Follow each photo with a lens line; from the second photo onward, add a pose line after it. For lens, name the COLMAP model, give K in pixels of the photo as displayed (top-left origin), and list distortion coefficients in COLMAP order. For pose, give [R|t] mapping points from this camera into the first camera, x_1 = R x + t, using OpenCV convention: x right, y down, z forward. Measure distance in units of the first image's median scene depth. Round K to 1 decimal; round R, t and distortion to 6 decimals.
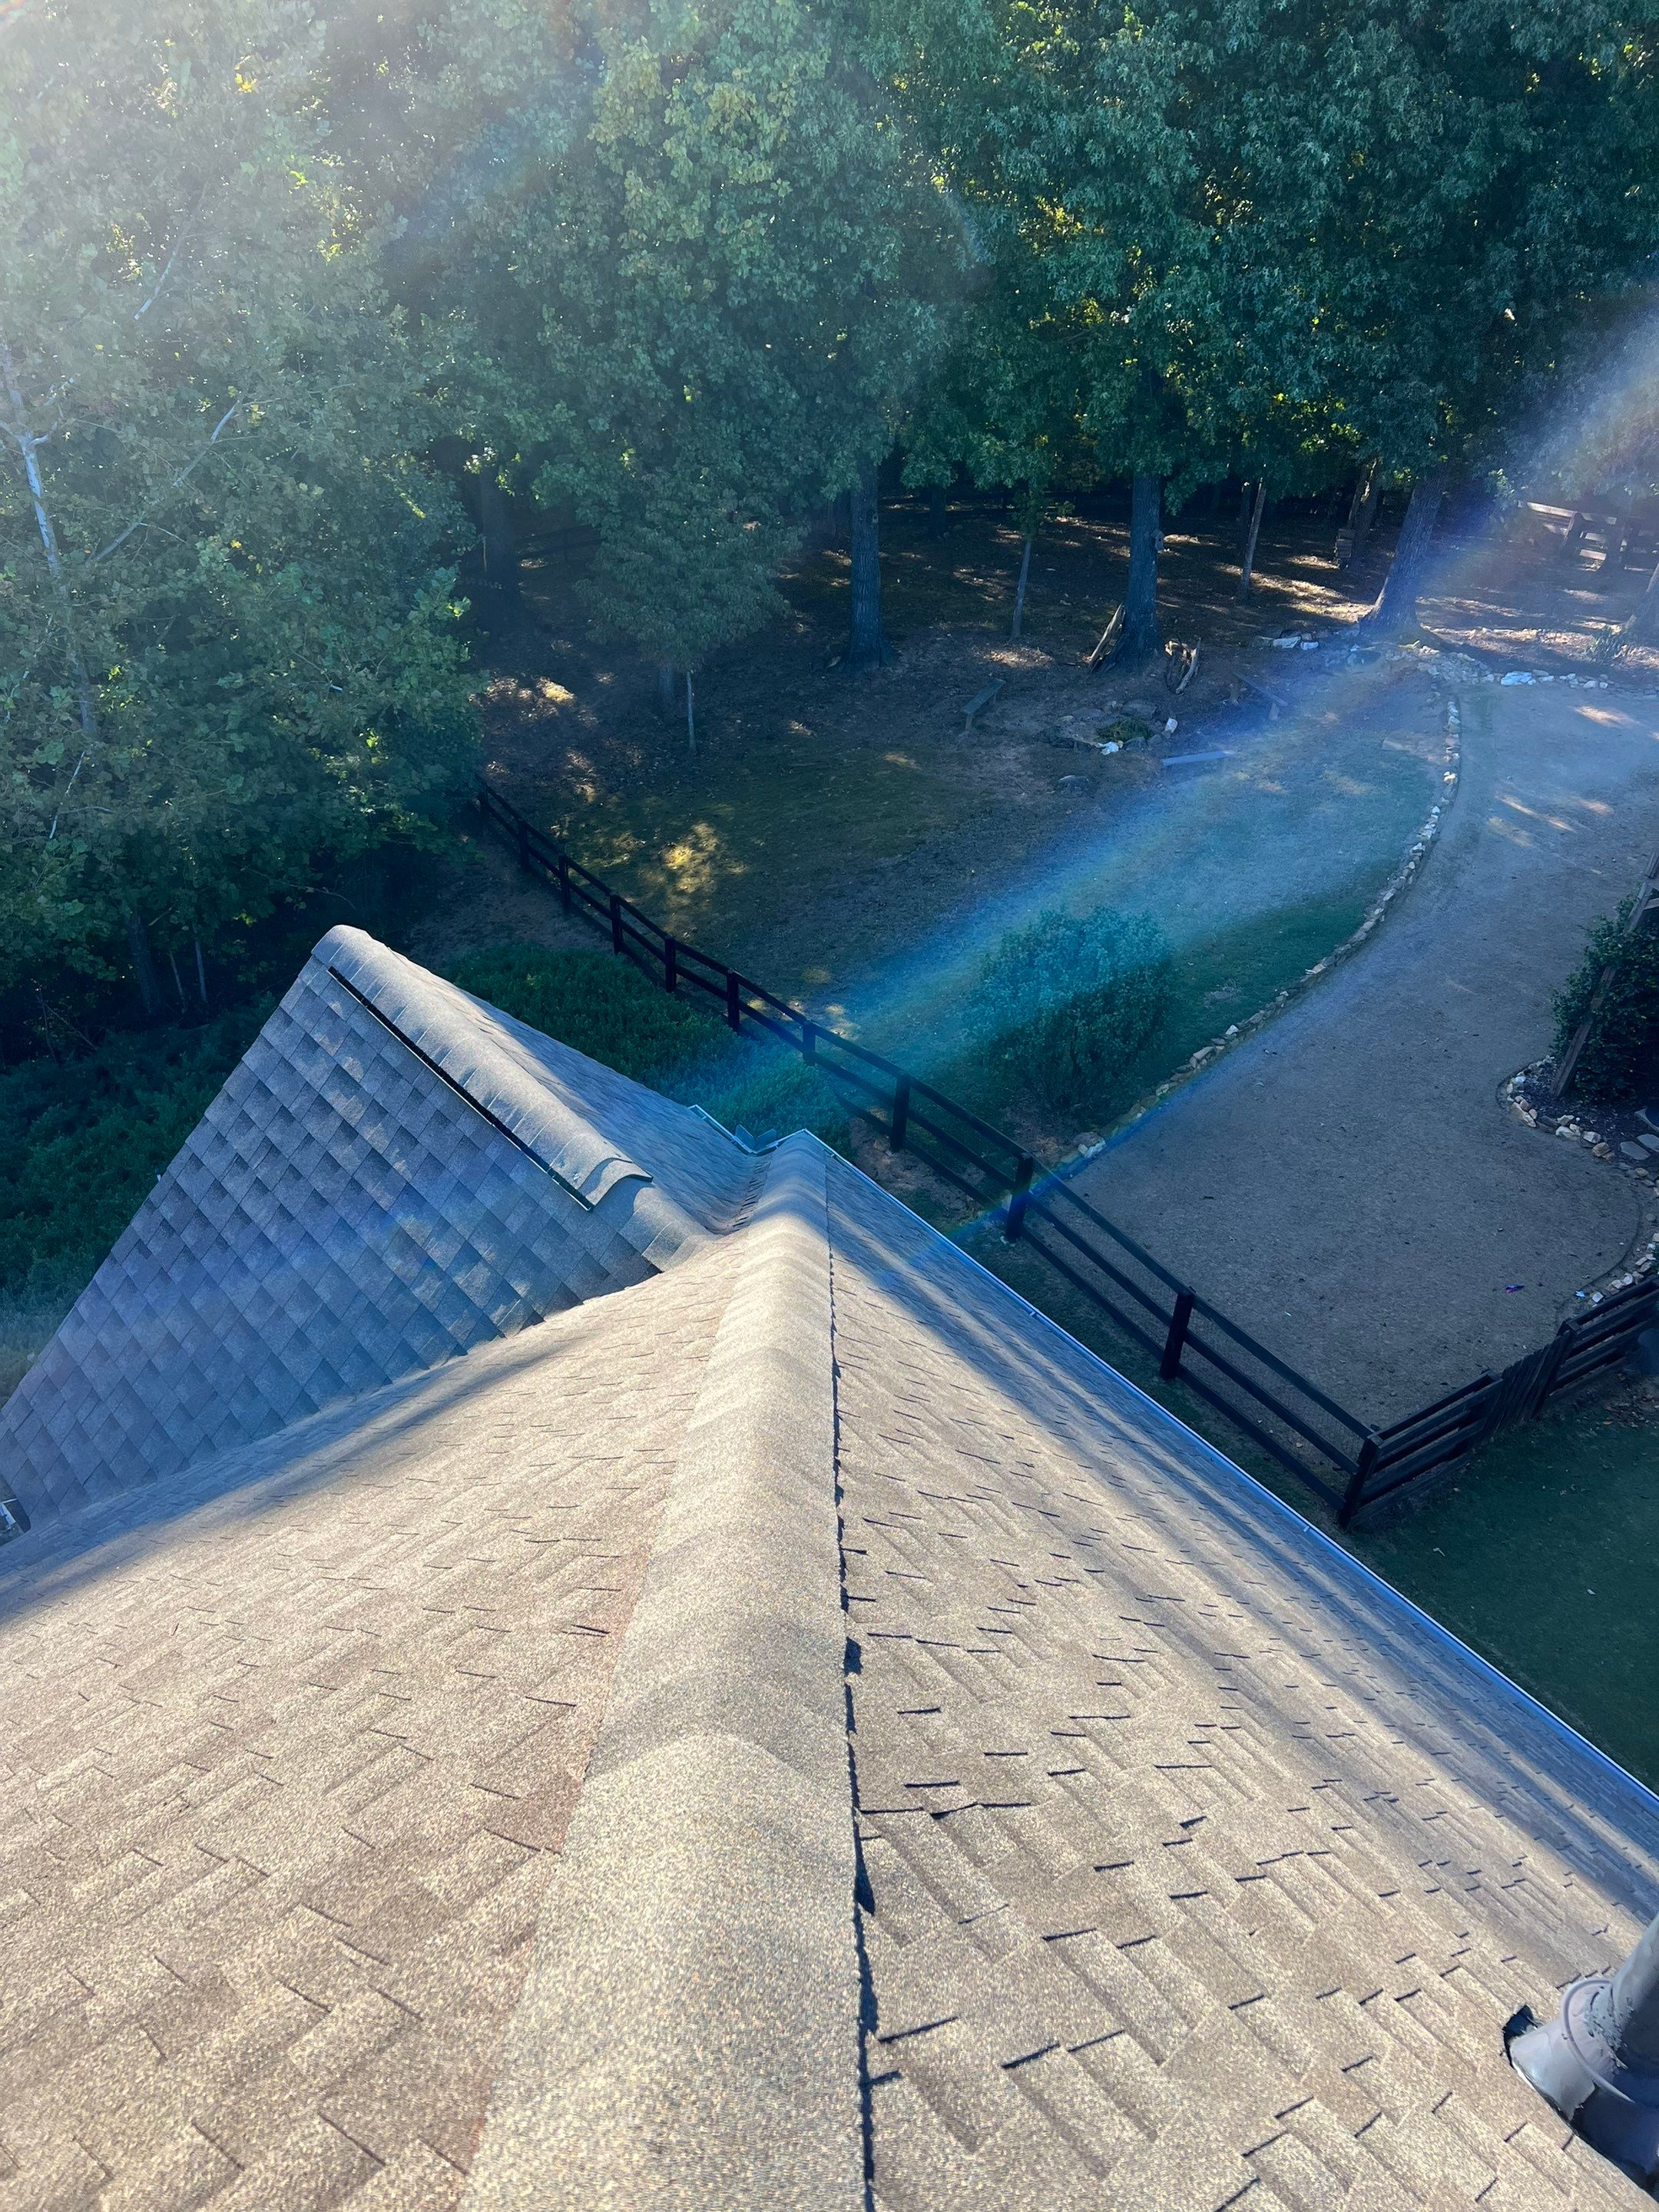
lens RADIAL K [[1704.1, 0, 829.5], [0, 1704.1, 1106.0], [0, 0, 1]] dist [0.005200, 0.000869]
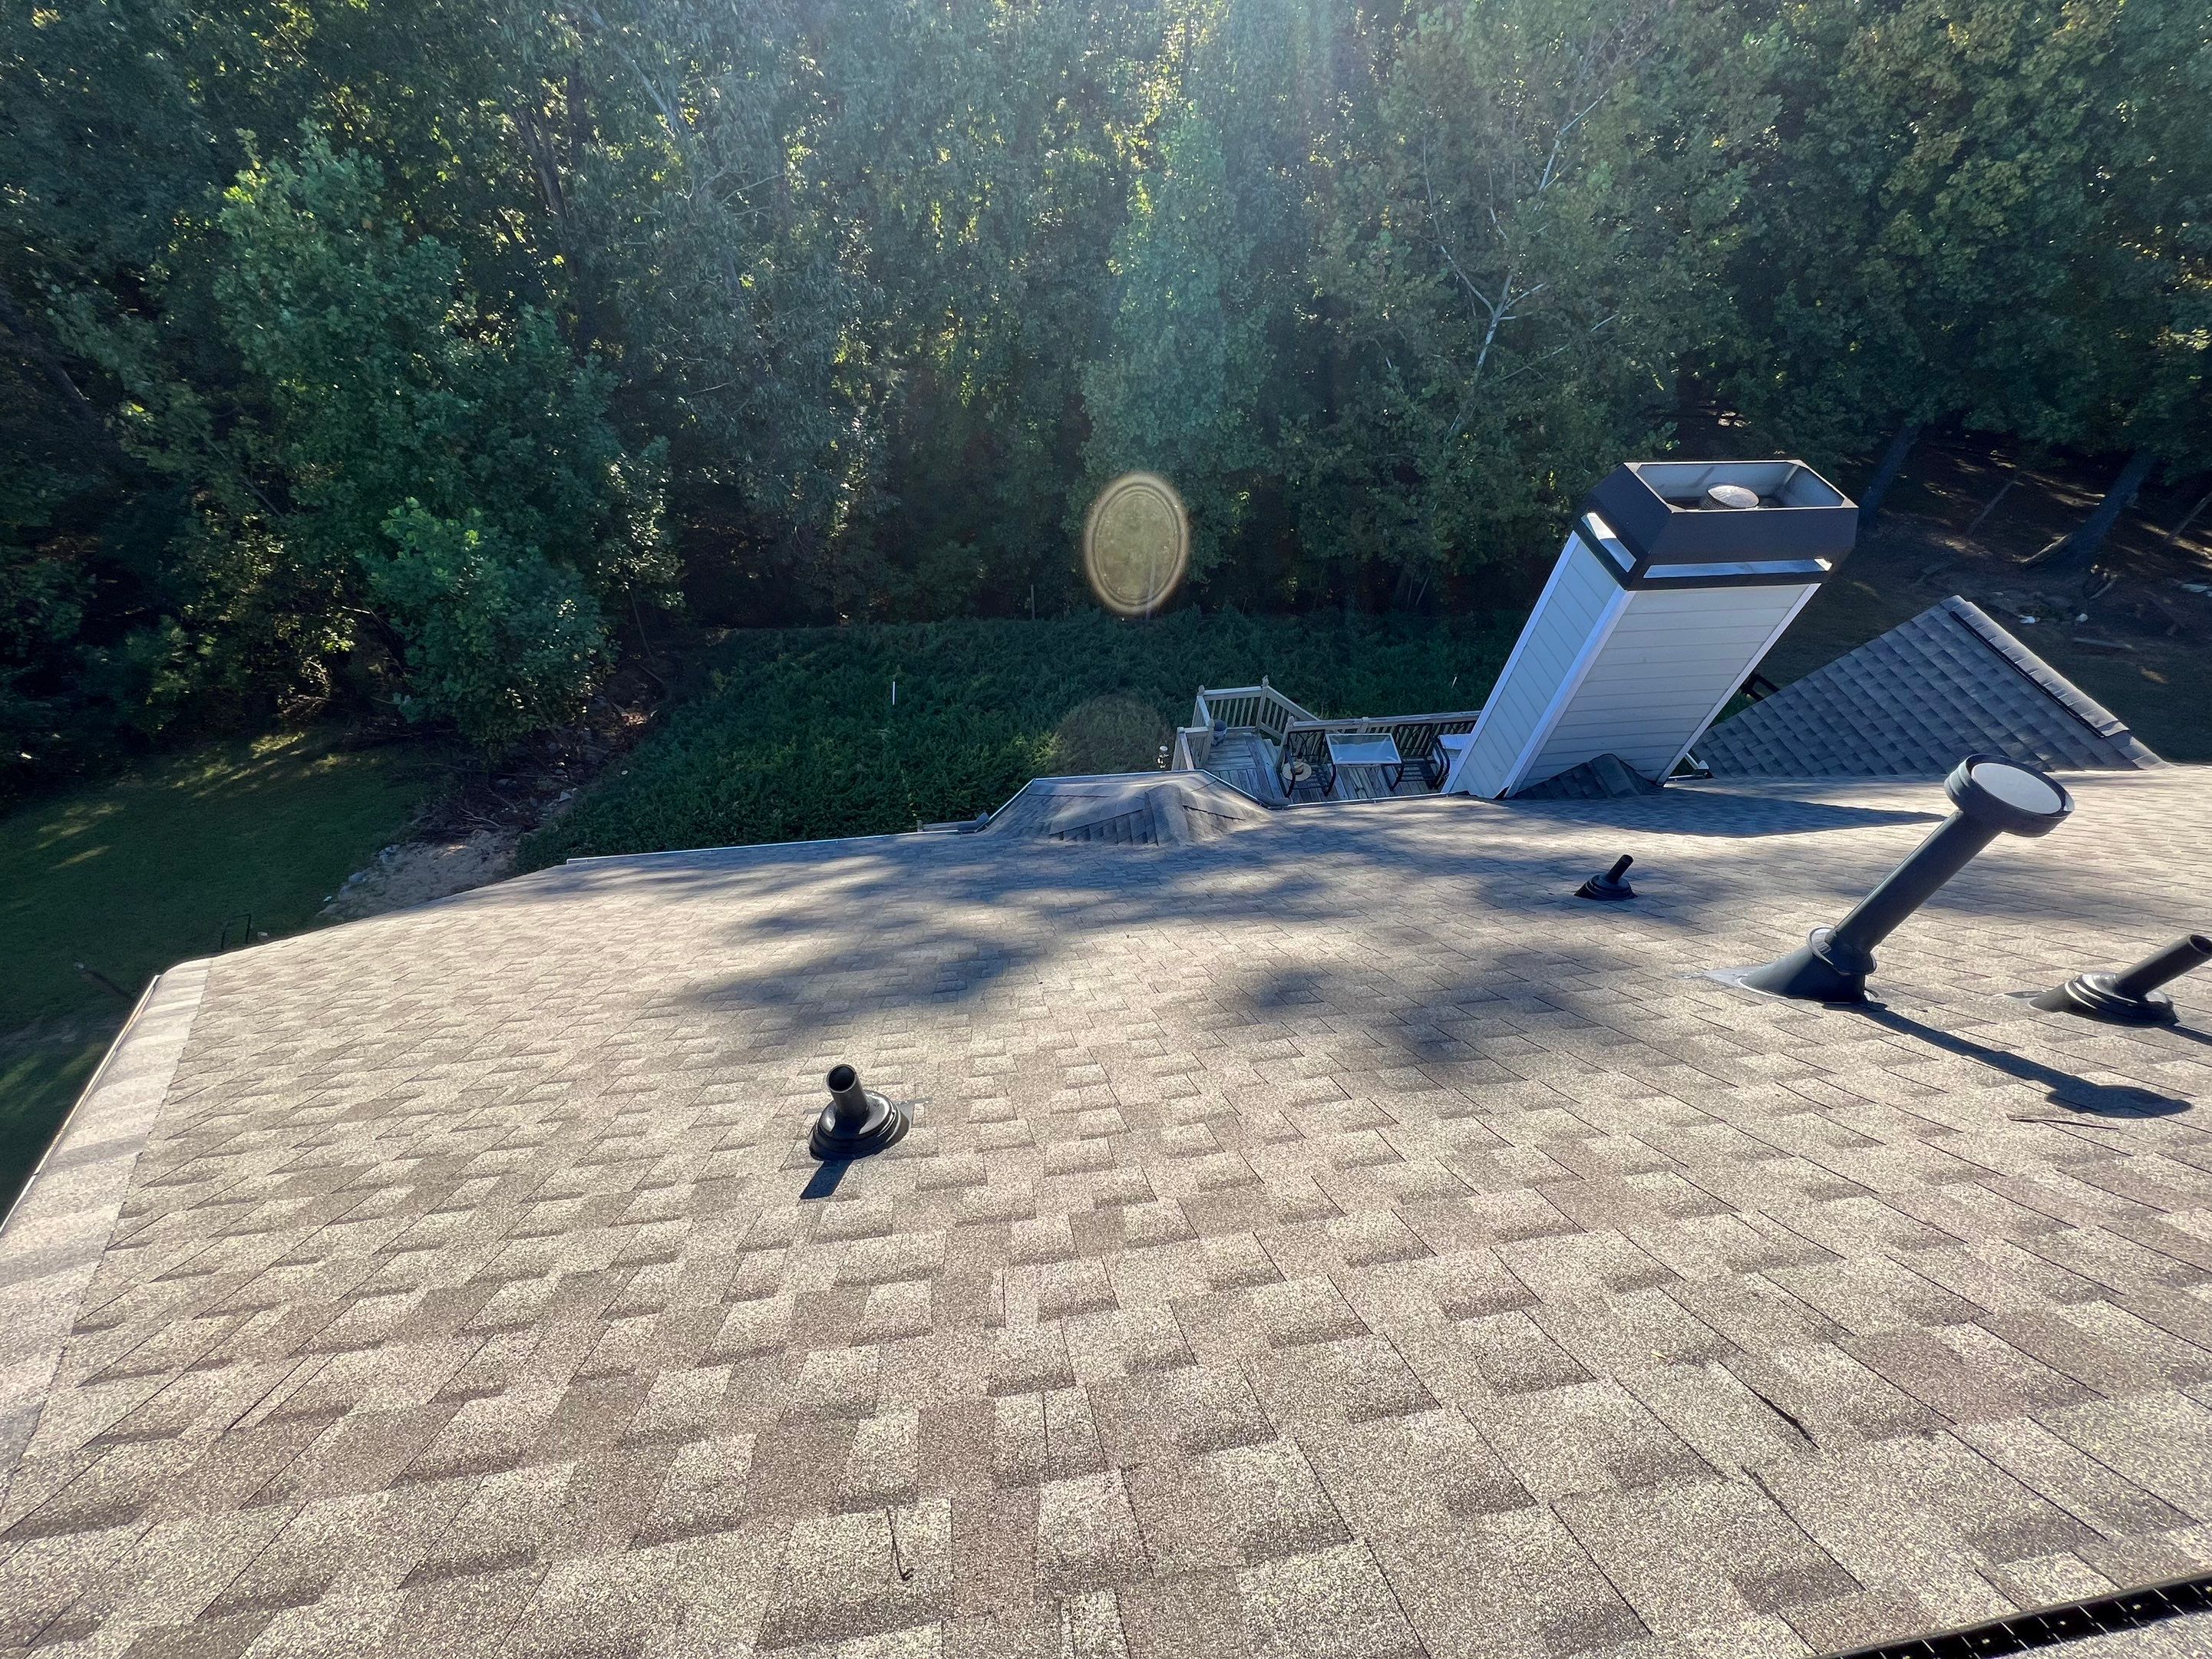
lens RADIAL K [[907.9, 0, 1106.0], [0, 907.9, 829.5], [0, 0, 1]] dist [-0.000785, -0.000262]
pose [[0.835400, 0.393262, -0.383995, -0.179979], [-0.331688, 0.917778, 0.218325, 0.085732], [0.438281, -0.055022, 0.897152, -0.189166]]
